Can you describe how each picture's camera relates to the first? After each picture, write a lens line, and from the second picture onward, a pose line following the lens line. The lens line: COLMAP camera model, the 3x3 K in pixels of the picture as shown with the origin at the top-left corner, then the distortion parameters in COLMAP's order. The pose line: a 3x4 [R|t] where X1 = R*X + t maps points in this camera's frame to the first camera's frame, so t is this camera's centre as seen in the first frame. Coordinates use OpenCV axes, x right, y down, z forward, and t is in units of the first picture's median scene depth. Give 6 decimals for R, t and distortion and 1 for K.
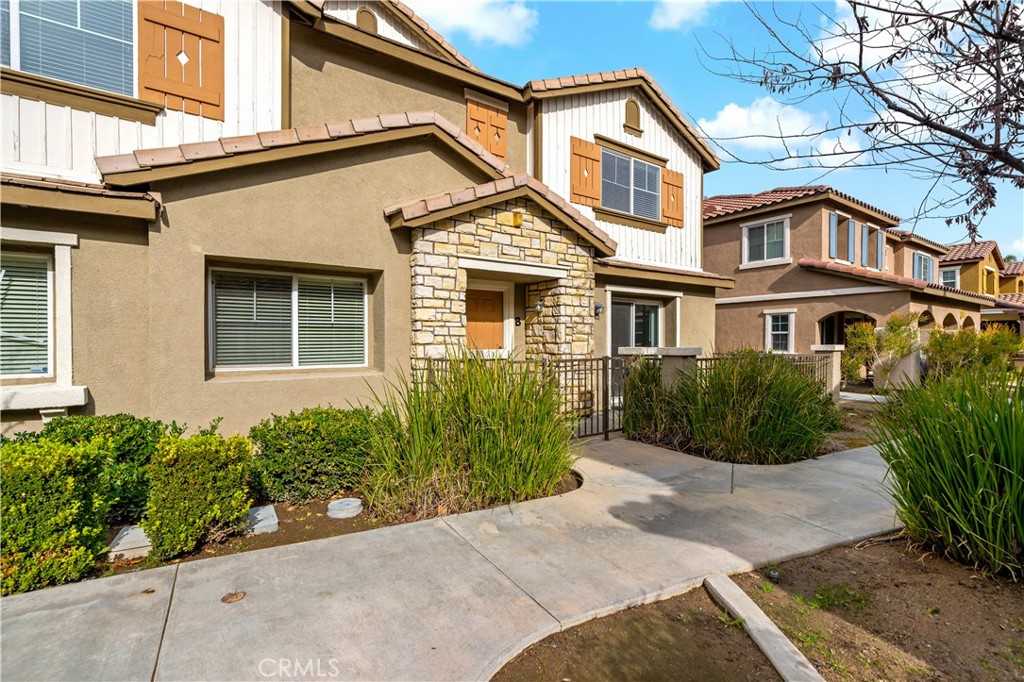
lens RADIAL K [[474.9, 0, 514.5], [0, 474.9, 352.9], [0, 0, 1]] dist [0.001422, -0.000060]
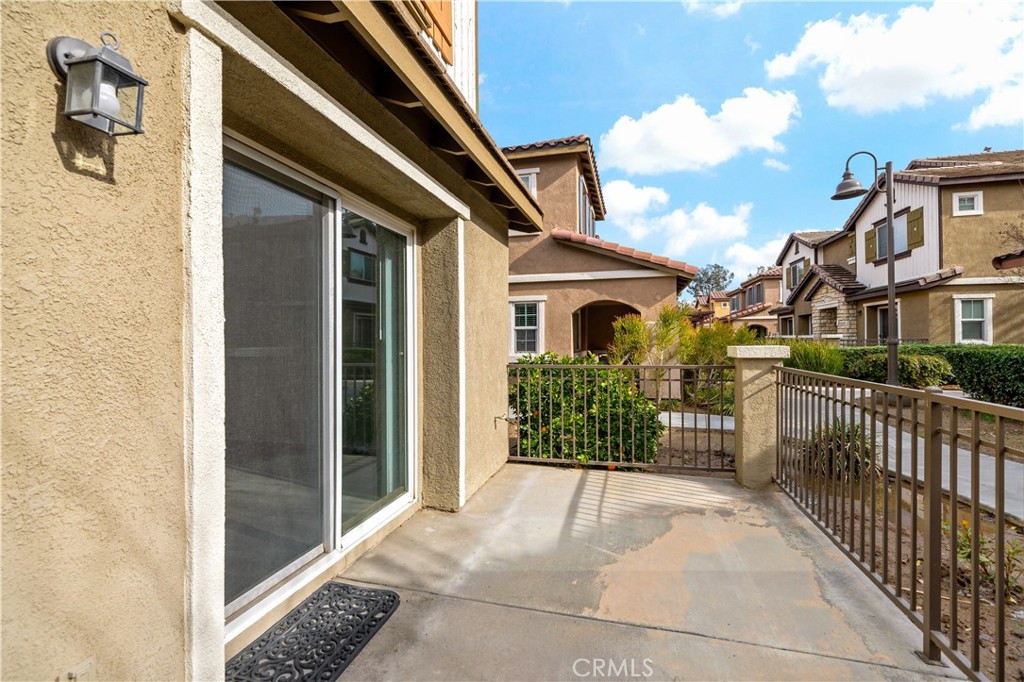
lens RADIAL K [[441.7, 0, 509.4], [0, 441.7, 339.1], [0, 0, 1]] dist [-0.000780, 0.000166]
pose [[0.776903, -0.000210, 0.629621, 0.204405], [0.016170, 0.999677, -0.019619, -0.022829], [-0.629413, 0.025423, 0.776655, 0.907029]]
